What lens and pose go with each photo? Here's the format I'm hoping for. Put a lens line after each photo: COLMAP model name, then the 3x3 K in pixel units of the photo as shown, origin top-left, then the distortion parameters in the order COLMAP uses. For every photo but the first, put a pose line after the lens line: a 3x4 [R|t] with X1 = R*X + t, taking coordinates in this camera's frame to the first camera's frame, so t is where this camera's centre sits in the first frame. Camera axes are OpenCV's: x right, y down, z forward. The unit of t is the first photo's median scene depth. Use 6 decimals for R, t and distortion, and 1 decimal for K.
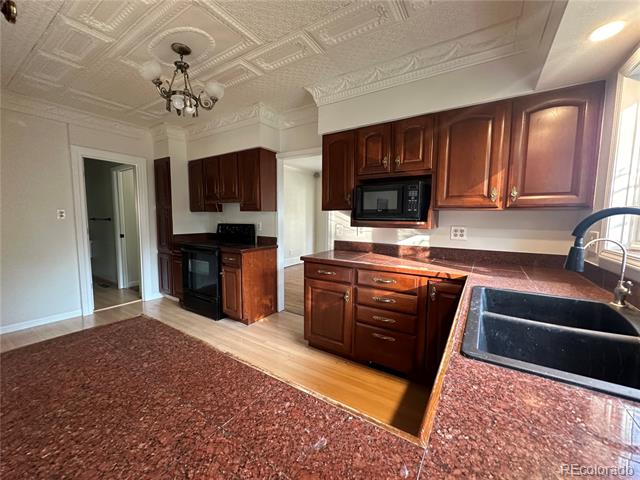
lens RADIAL K [[255.4, 0, 318.7], [0, 255.4, 240.5], [0, 0, 1]] dist [-0.003405, 0.000656]
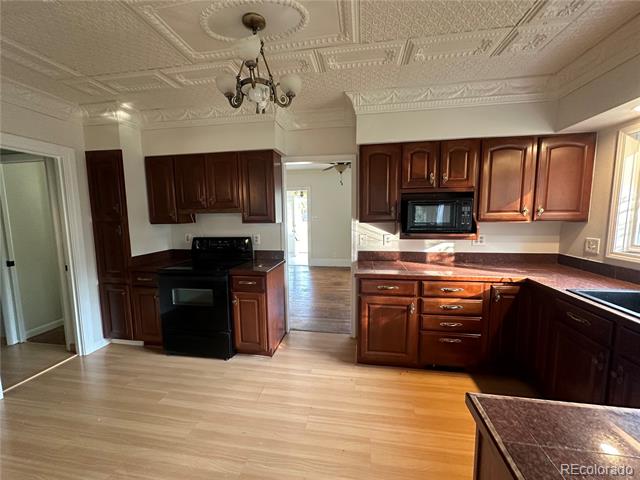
lens RADIAL K [[255.4, 0, 319.5], [0, 255.4, 240.7], [0, 0, 1]] dist [-0.003405, 0.000656]
pose [[0.917727, -0.062476, 0.392267, -0.544935], [0.055711, 0.998037, 0.028618, -0.091129], [-0.393285, -0.004410, 0.919406, 0.179296]]
